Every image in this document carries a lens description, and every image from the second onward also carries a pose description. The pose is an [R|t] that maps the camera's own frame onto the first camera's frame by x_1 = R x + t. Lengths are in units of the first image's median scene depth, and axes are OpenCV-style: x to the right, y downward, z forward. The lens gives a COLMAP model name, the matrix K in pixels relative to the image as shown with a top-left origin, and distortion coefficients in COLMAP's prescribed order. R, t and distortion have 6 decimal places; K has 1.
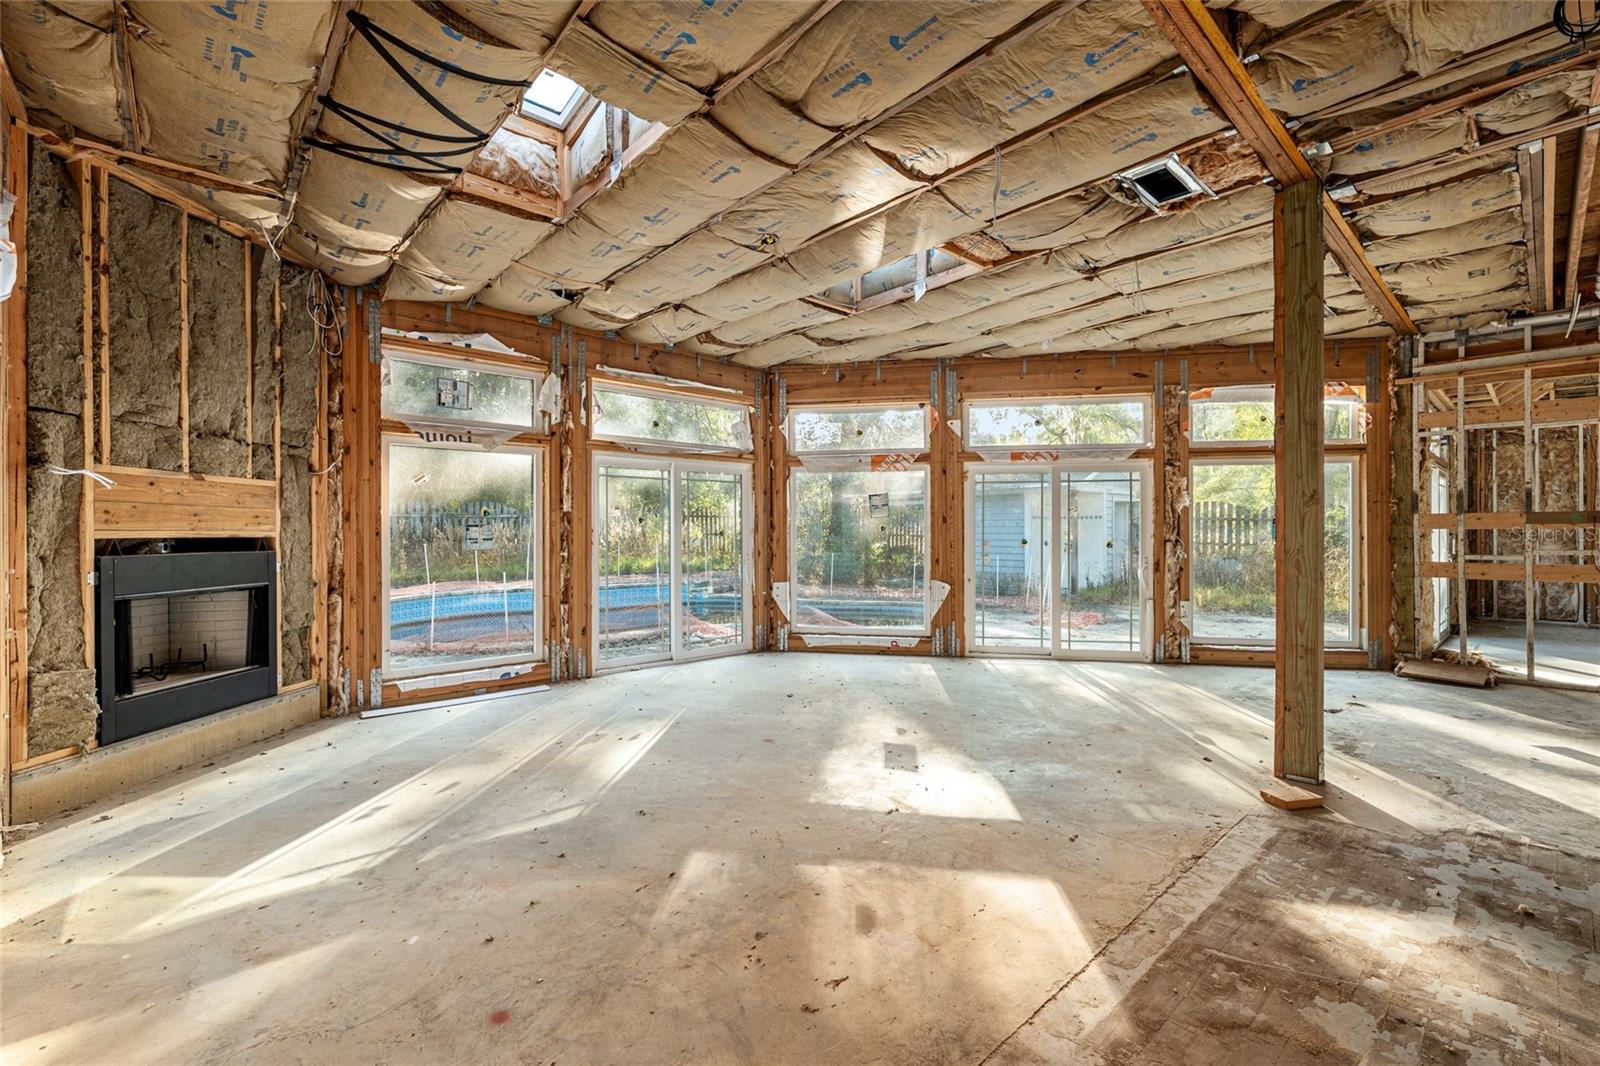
lens RADIAL K [[680.0, 0, 794.0], [0, 680.0, 530.5], [0, 0, 1]] dist [-0.006832, -0.000098]
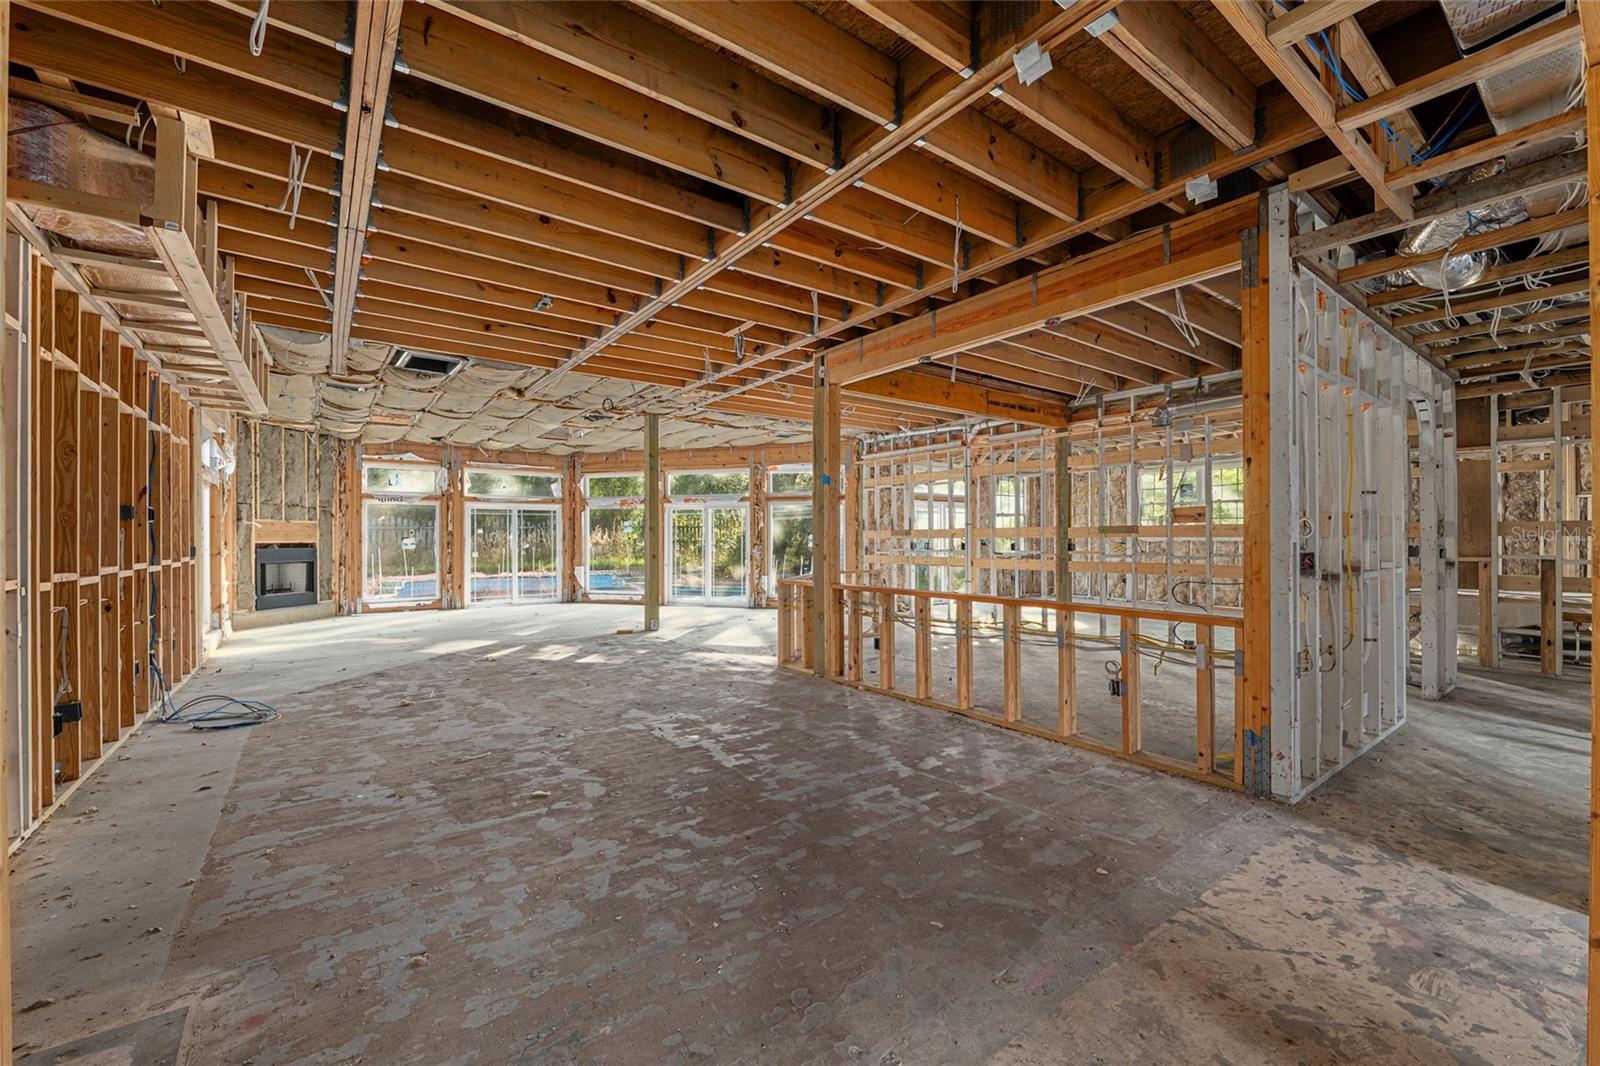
lens RADIAL K [[655.8, 0, 786.7], [0, 655.8, 533.2], [0, 0, 1]] dist [-0.011474, 0.000878]
pose [[0.994714, -0.002414, -0.102654, 0.929951], [0.001809, 0.999980, -0.005990, -0.006127], [0.102666, 0.005773, 0.994699, -0.943620]]
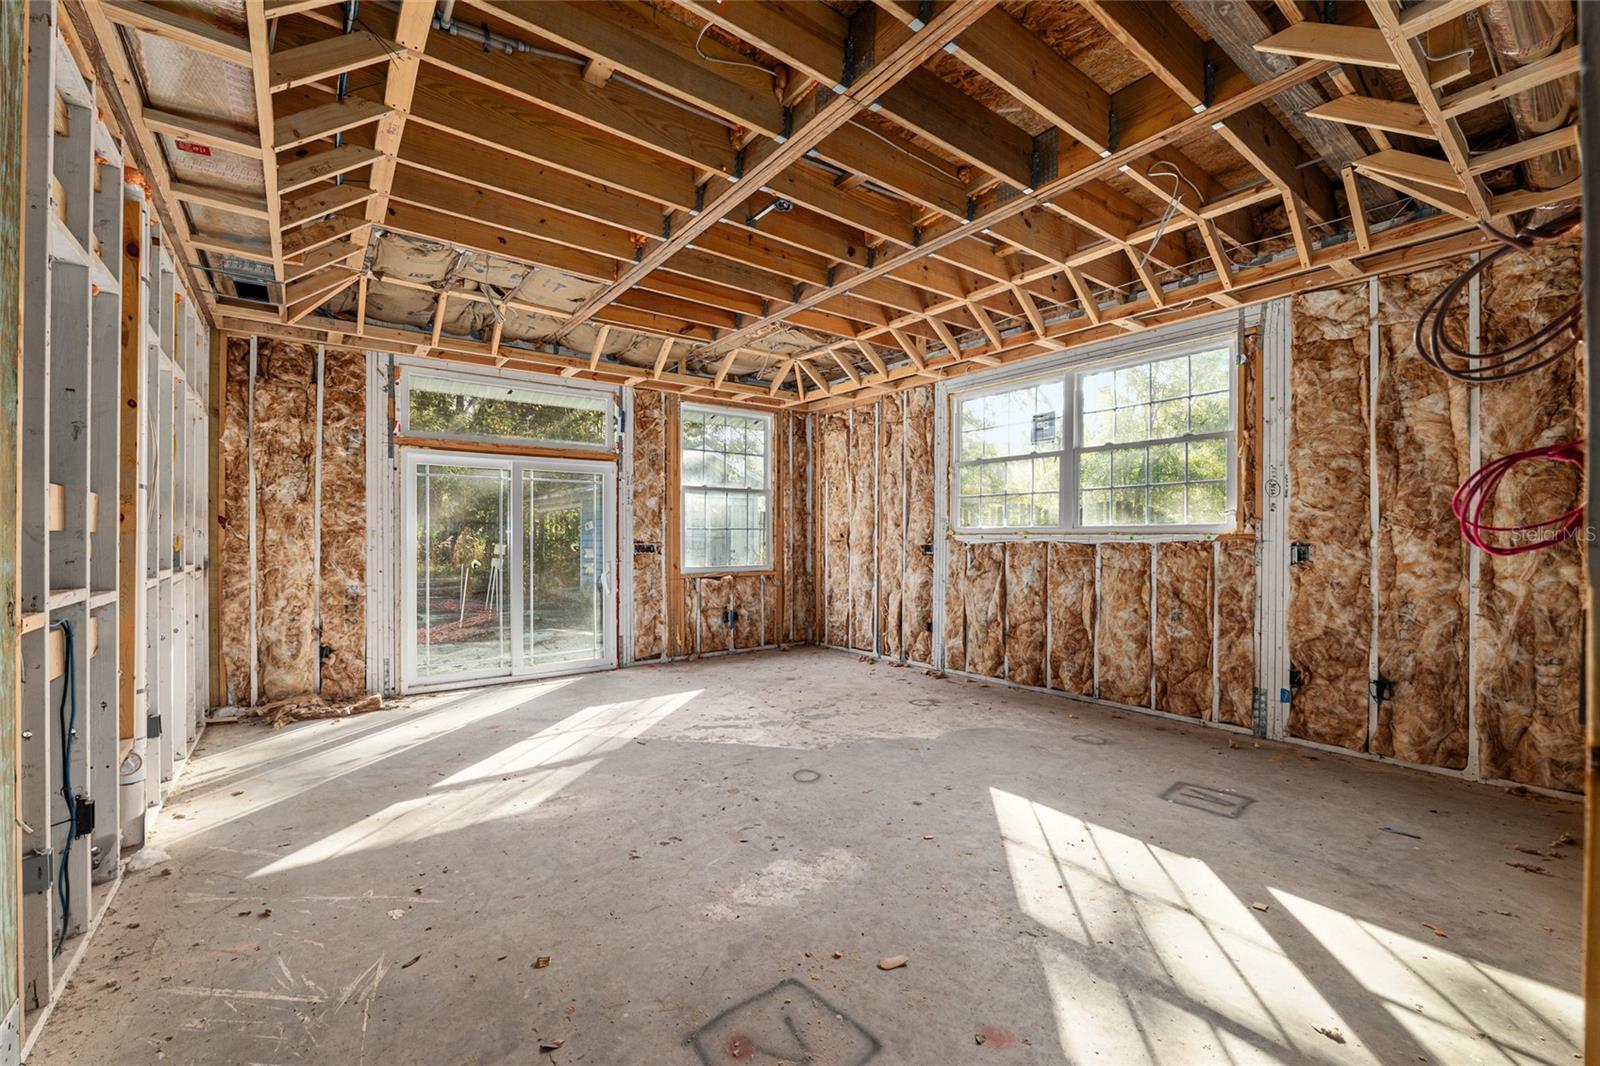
lens RADIAL K [[655.8, 0, 786.3], [0, 655.8, 526.8], [0, 0, 1]] dist [-0.011474, 0.000878]
pose [[0.995798, -0.001556, -0.091568, 1.728620], [0.000425, 0.999923, -0.012376, -0.003272], [0.091580, 0.012285, 0.995722, 0.342592]]
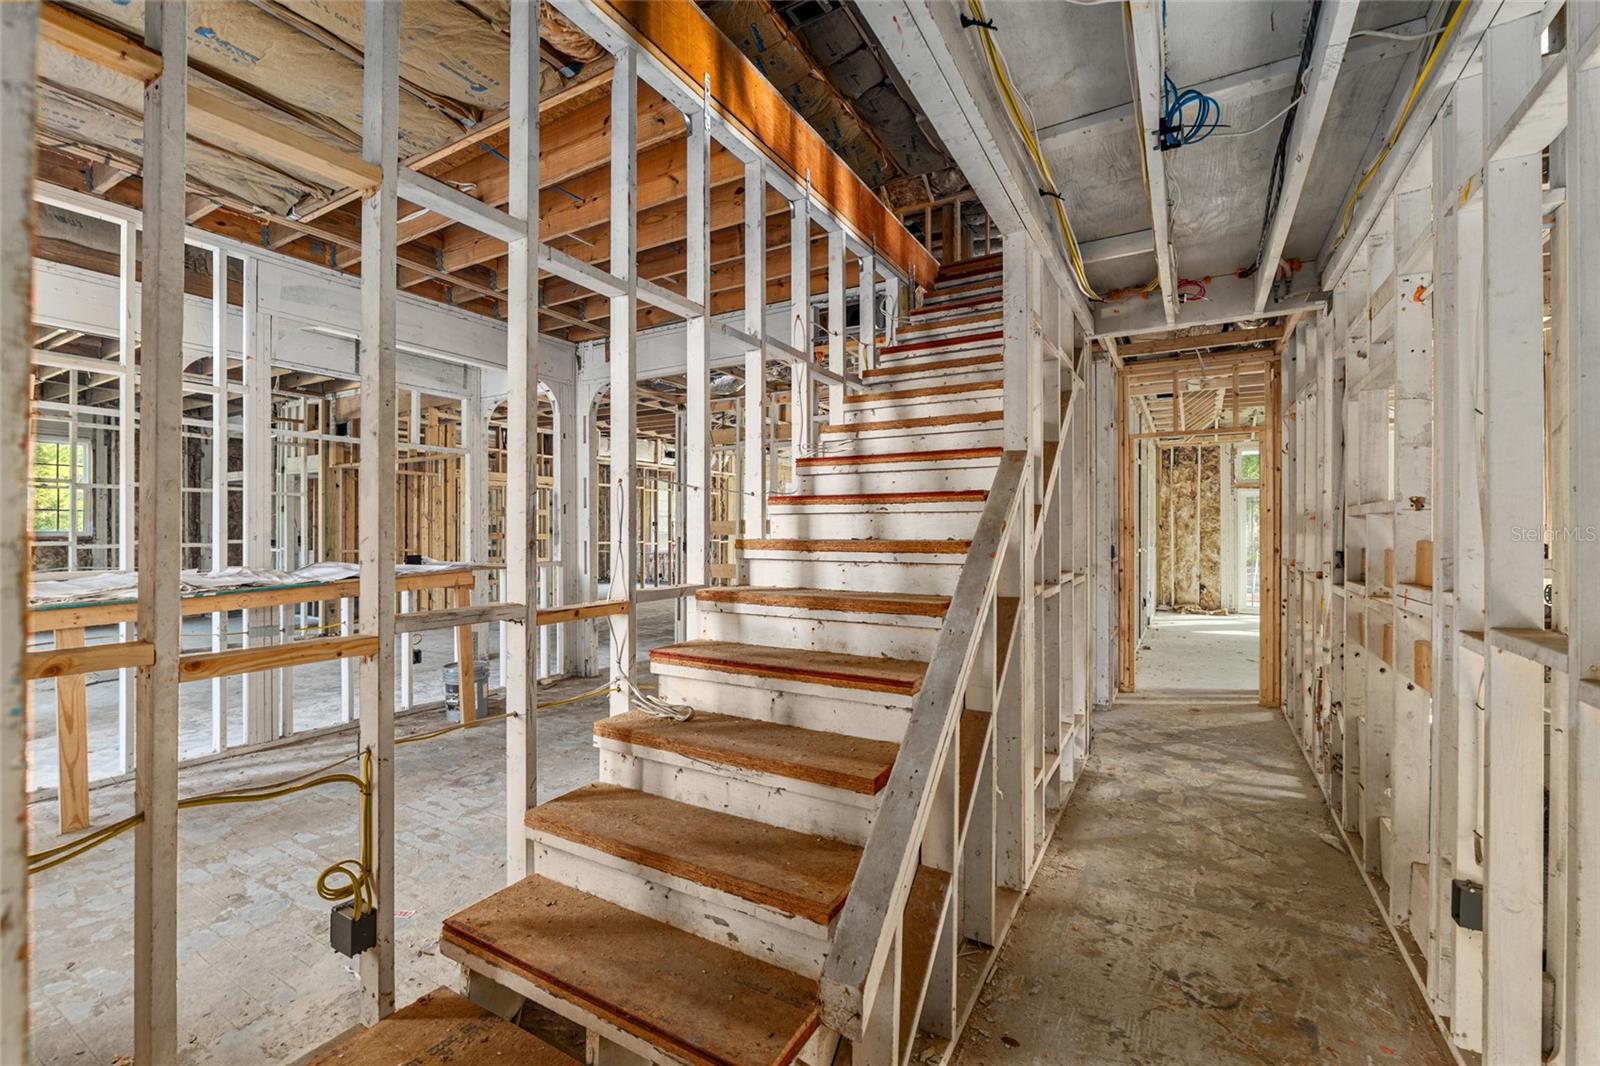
lens RADIAL K [[680.0, 0, 808.1], [0, 680.0, 535.3], [0, 0, 1]] dist [-0.006832, -0.000098]
pose [[0.309889, 0.003098, -0.950768, 2.520166], [-0.002664, 0.999994, 0.002390, 0.001669], [0.950769, 0.001793, 0.309895, -0.507223]]
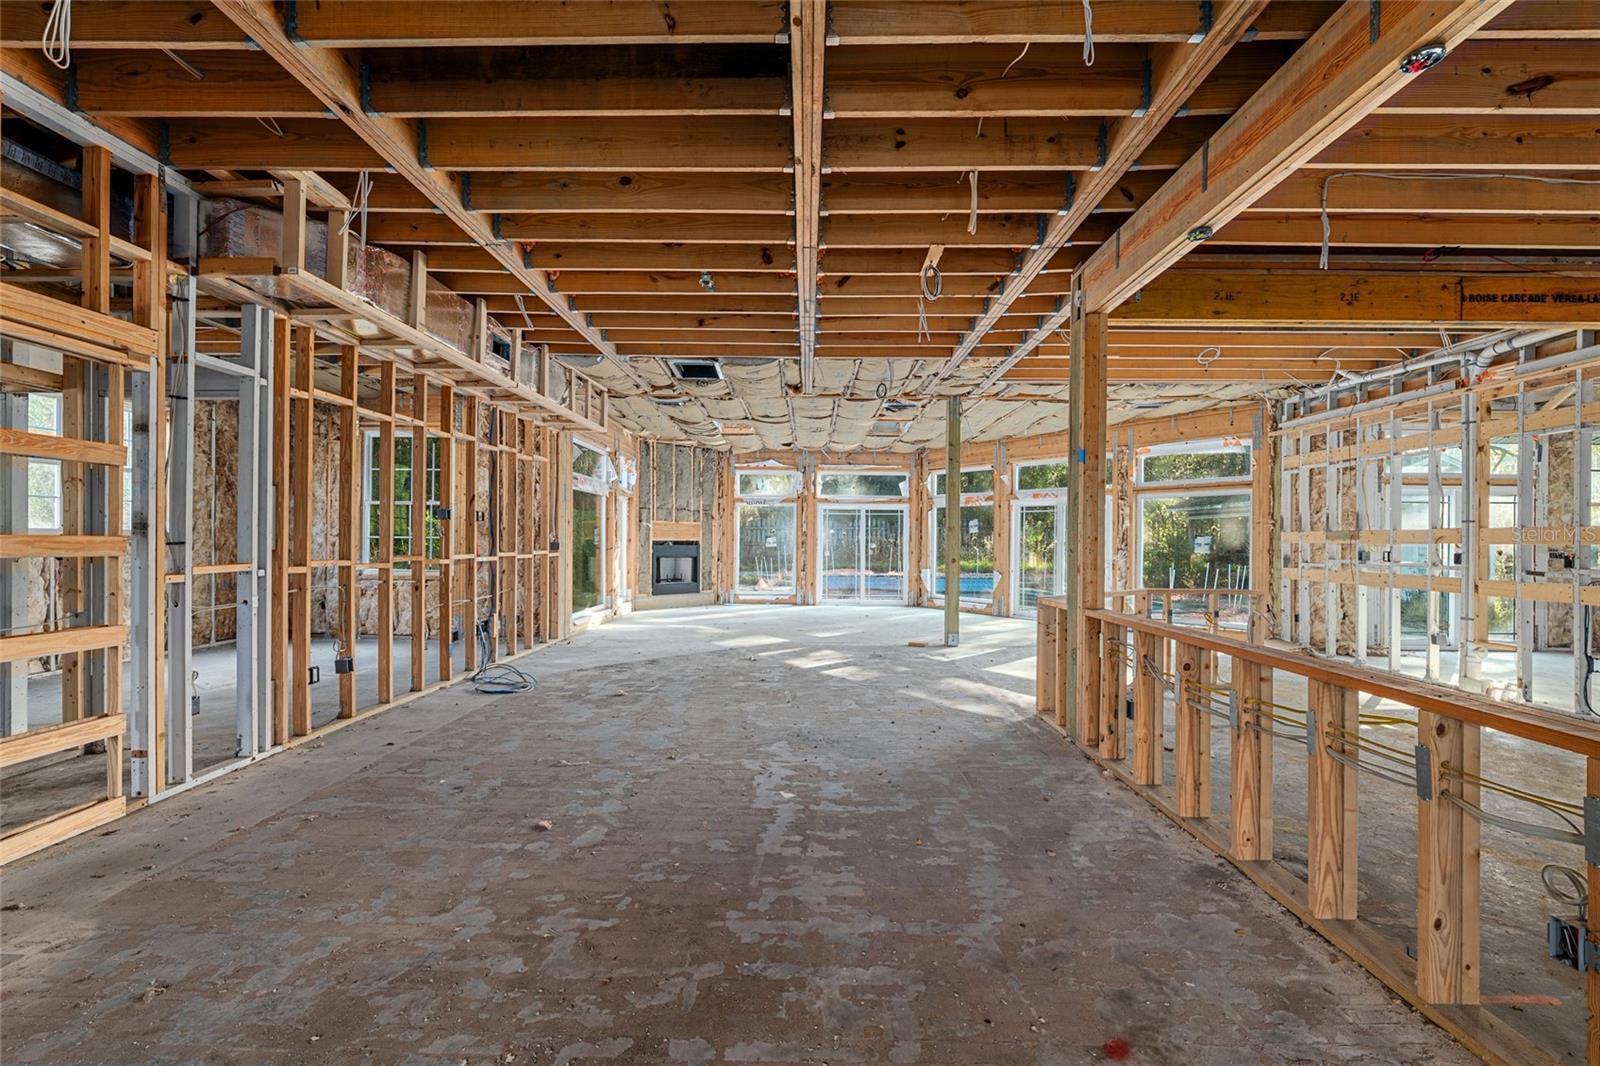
lens RADIAL K [[655.8, 0, 796.6], [0, 655.8, 539.9], [0, 0, 1]] dist [-0.011474, 0.000878]
pose [[0.731496, 0.008001, -0.681799, 1.143951], [-0.007701, 0.999964, 0.003472, -0.005935], [0.681802, 0.002711, 0.731532, -0.630924]]
